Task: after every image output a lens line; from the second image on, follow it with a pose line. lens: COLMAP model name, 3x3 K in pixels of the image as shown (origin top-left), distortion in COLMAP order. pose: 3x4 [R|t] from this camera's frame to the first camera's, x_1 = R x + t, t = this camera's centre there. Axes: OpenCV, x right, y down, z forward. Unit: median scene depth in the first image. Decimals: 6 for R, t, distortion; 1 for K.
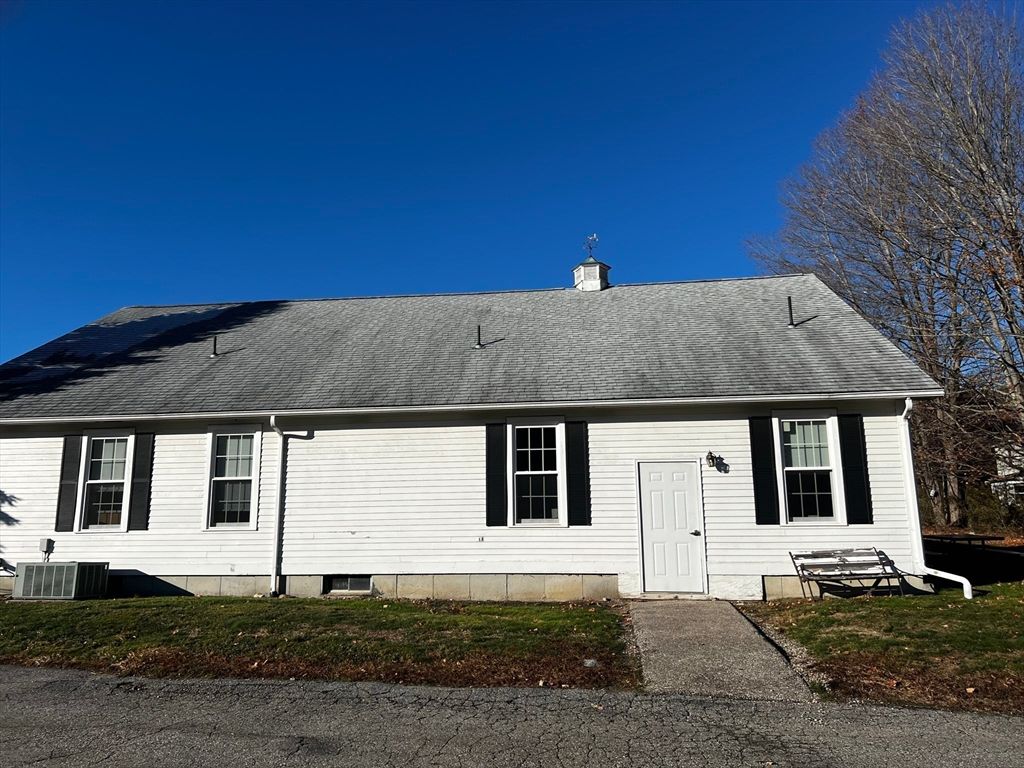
lens RADIAL K [[818.0, 0, 512.0], [0, 818.0, 384.0], [0, 0, 1]] dist [0.100939, -0.148134]
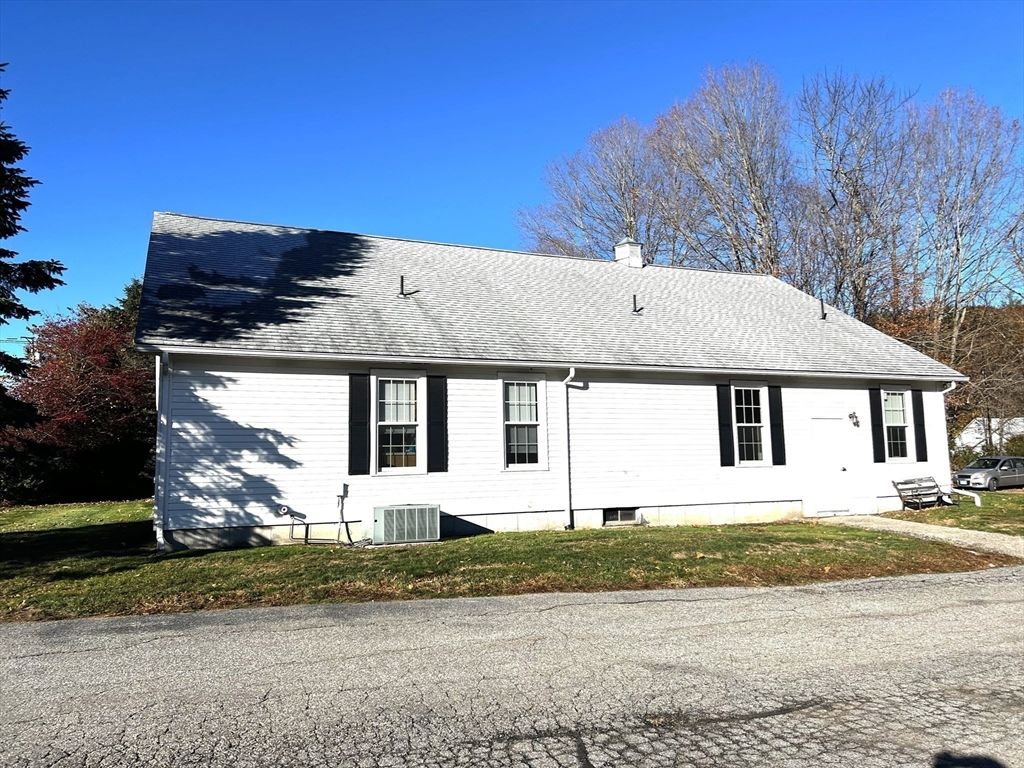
lens RADIAL K [[818.0, 0, 512.0], [0, 818.0, 384.0], [0, 0, 1]] dist [0.100939, -0.148134]
pose [[0.835380, 0.046646, 0.547691, -0.935535], [-0.077020, 0.996496, 0.032607, 0.030336], [-0.544251, -0.069423, 0.836045, 0.124664]]
